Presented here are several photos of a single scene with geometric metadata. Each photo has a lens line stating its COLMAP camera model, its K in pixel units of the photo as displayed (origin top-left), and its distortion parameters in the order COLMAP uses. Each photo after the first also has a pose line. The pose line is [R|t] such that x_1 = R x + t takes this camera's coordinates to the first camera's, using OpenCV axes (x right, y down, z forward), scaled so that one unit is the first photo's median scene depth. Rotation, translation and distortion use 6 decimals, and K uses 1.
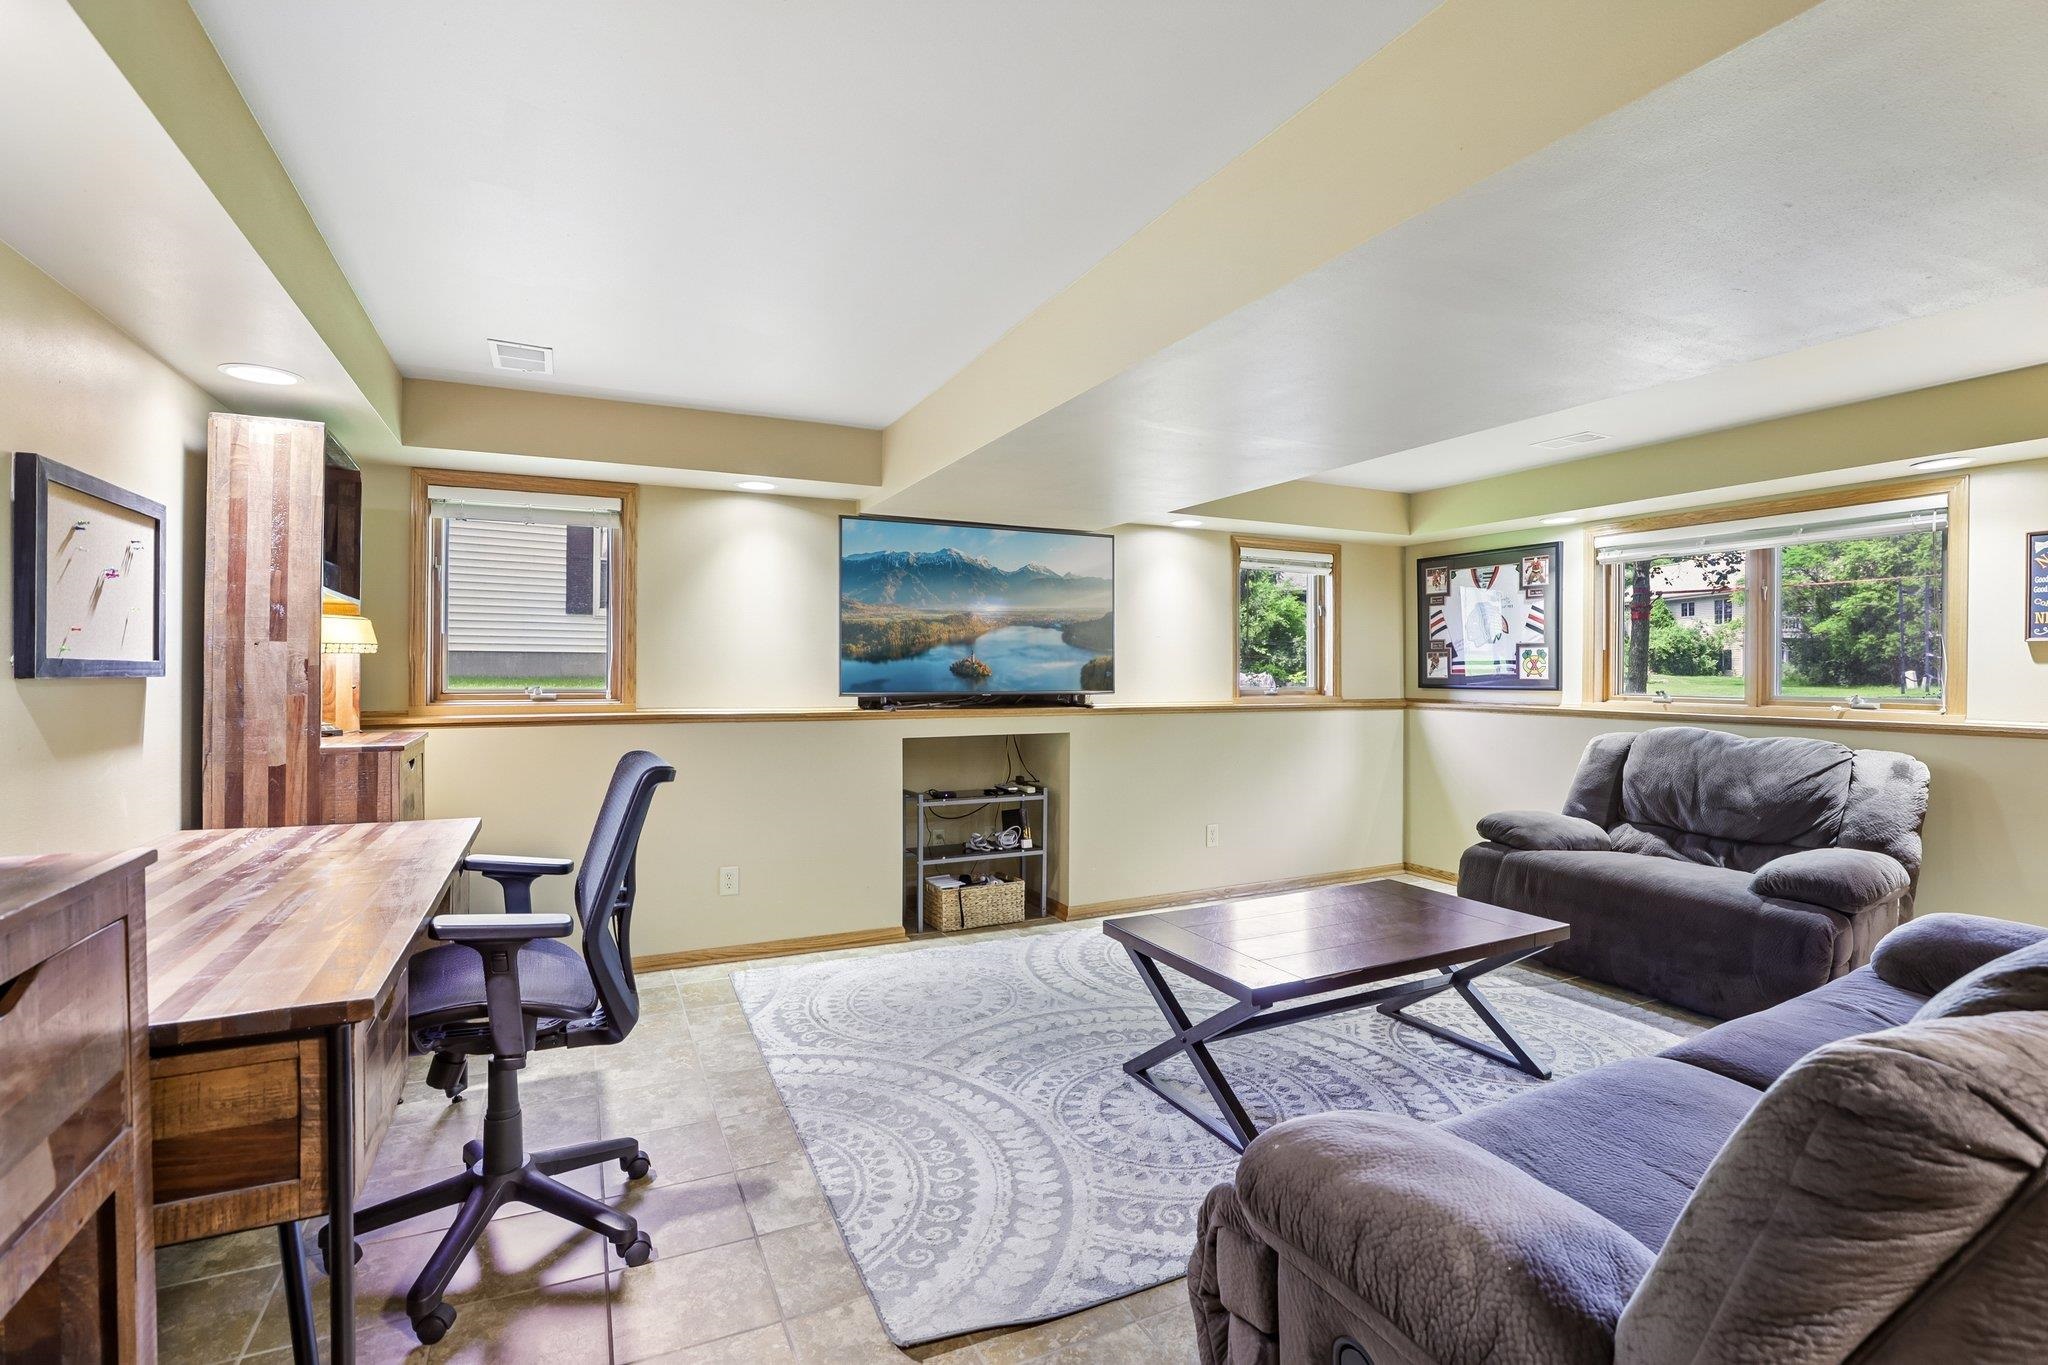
lens RADIAL K [[950.4, 0, 1043.4], [0, 950.4, 679.0], [0, 0, 1]] dist [-0.040741, 0.012505]
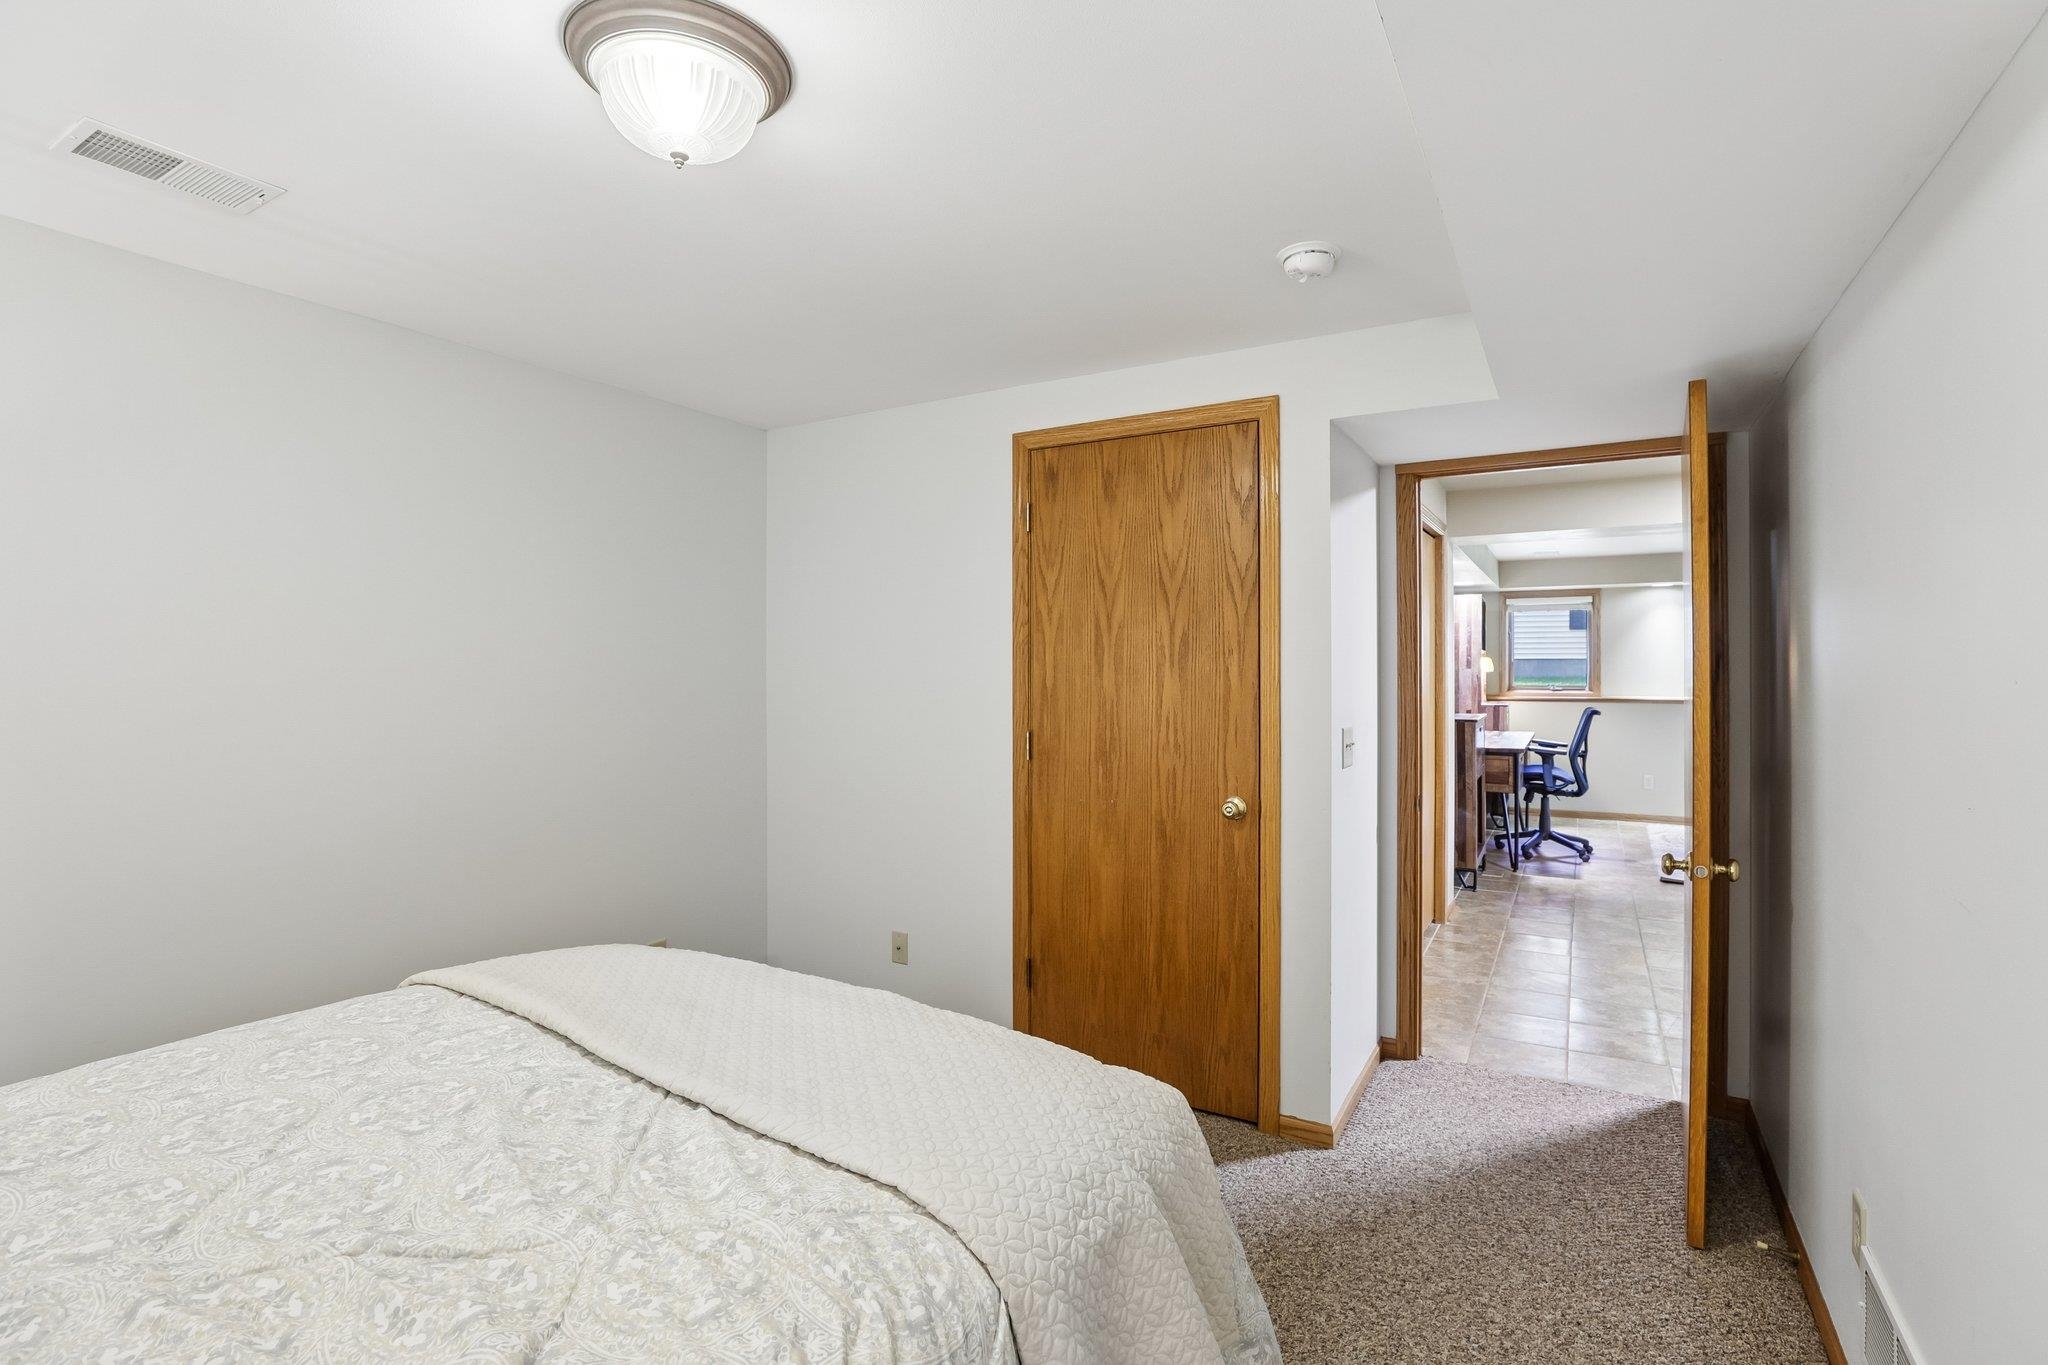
lens RADIAL K [[950.4, 0, 1027.6], [0, 950.4, 673.8], [0, 0, 1]] dist [-0.040741, 0.012505]
pose [[0.546172, 0.000380, -0.837673, 0.569636], [-0.001938, 0.999998, -0.000810, -0.011064], [0.837671, 0.002066, 0.546171, -1.110779]]
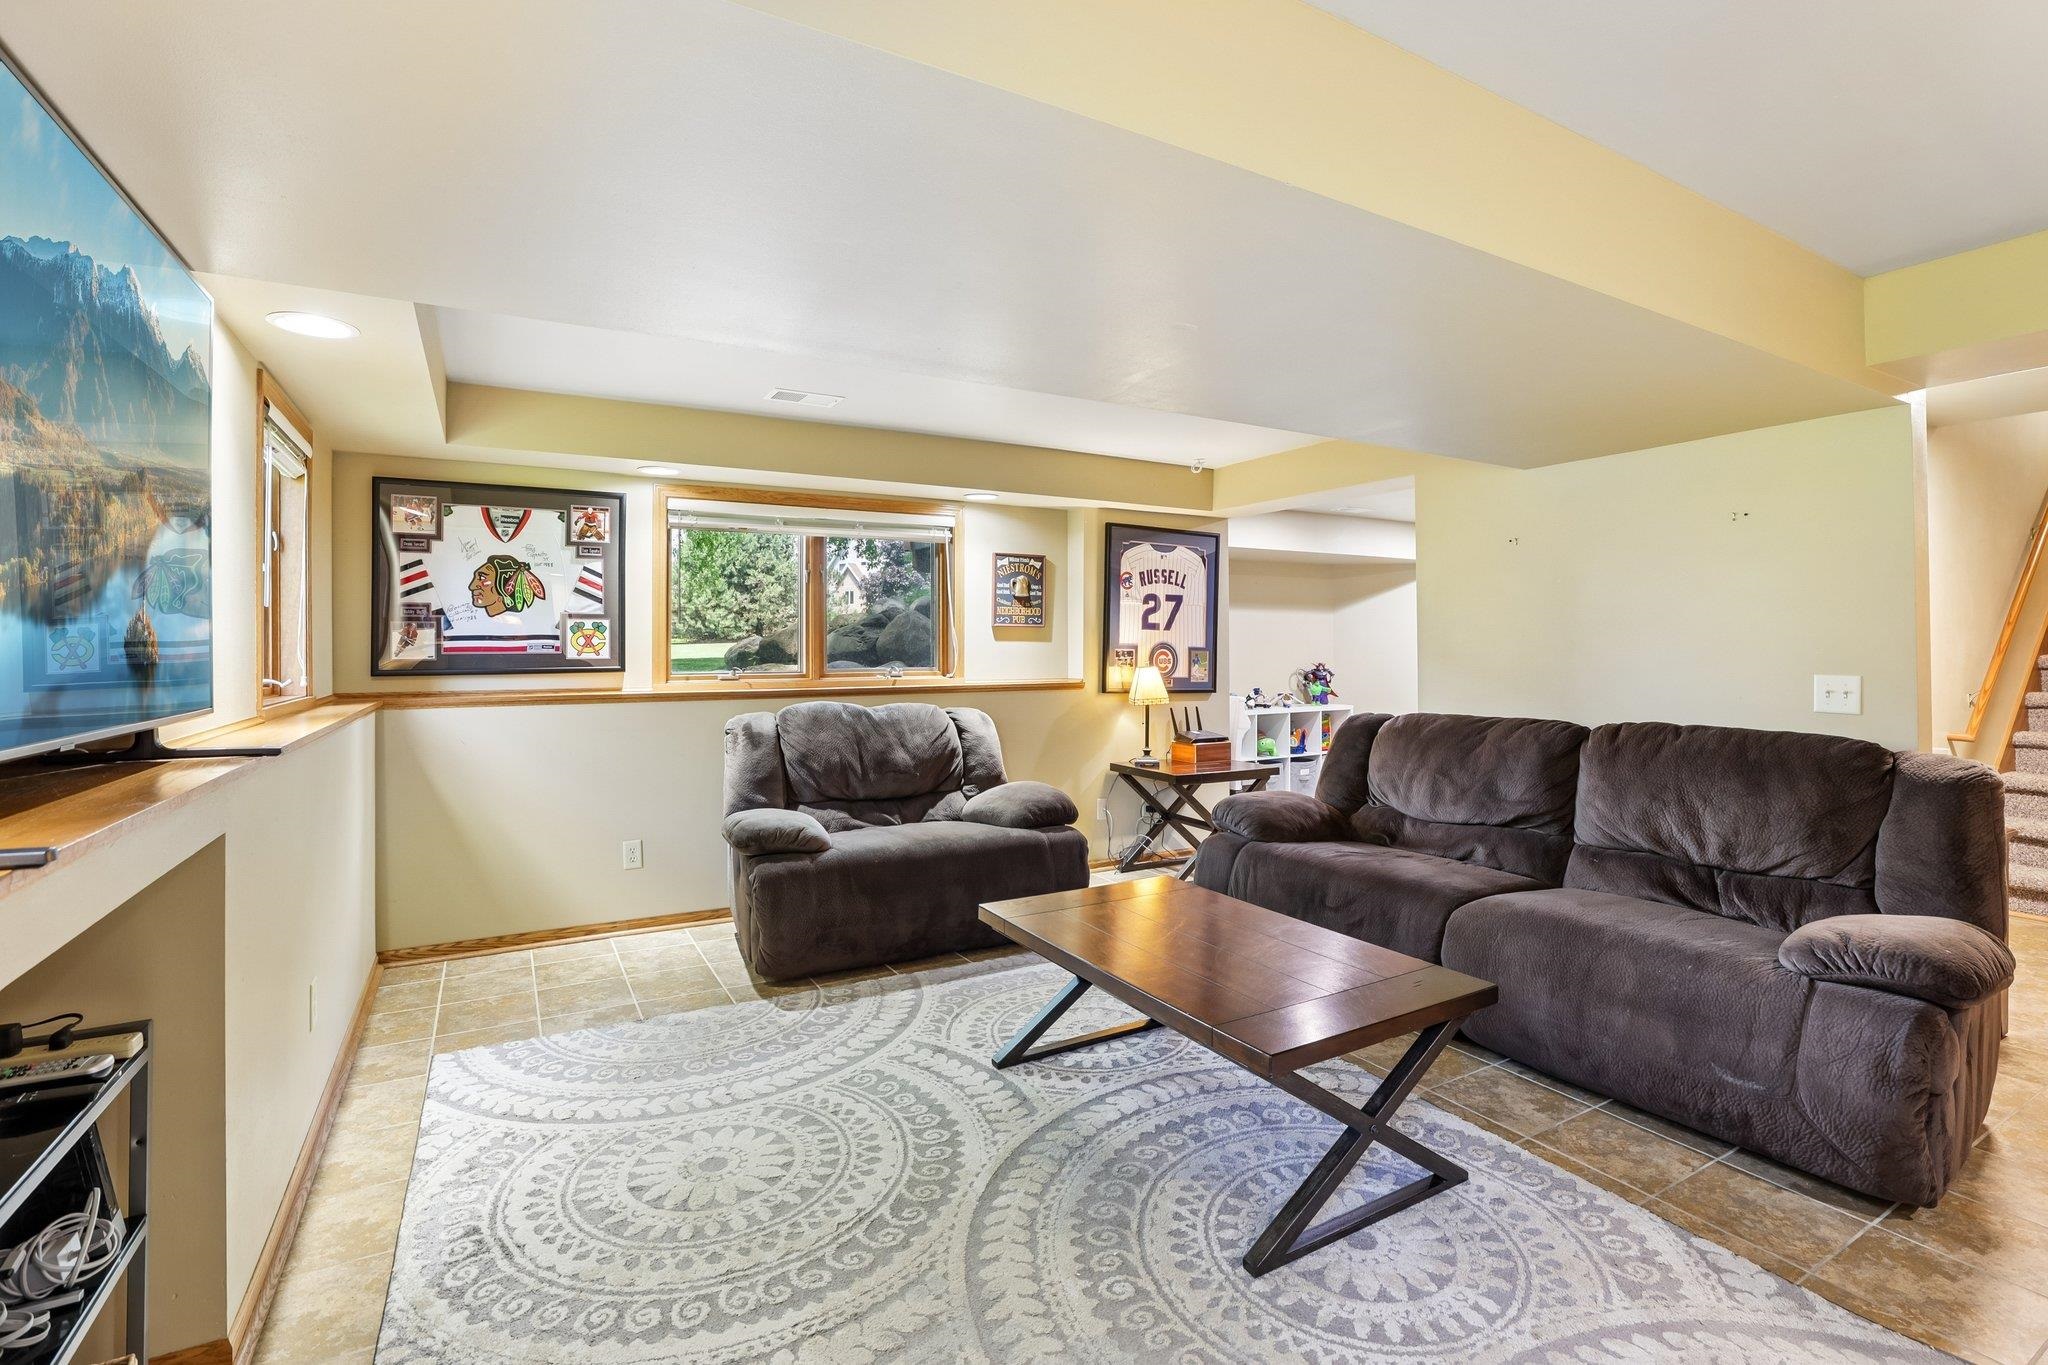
lens RADIAL K [[950.4, 0, 1047.3], [0, 950.4, 634.7], [0, 0, 1]] dist [-0.040741, 0.012505]
pose [[-0.066497, 0.009245, 0.997744, -0.463000], [0.013100, 0.999879, -0.008391, -0.013155], [-0.997701, 0.012512, -0.066610, 1.012726]]
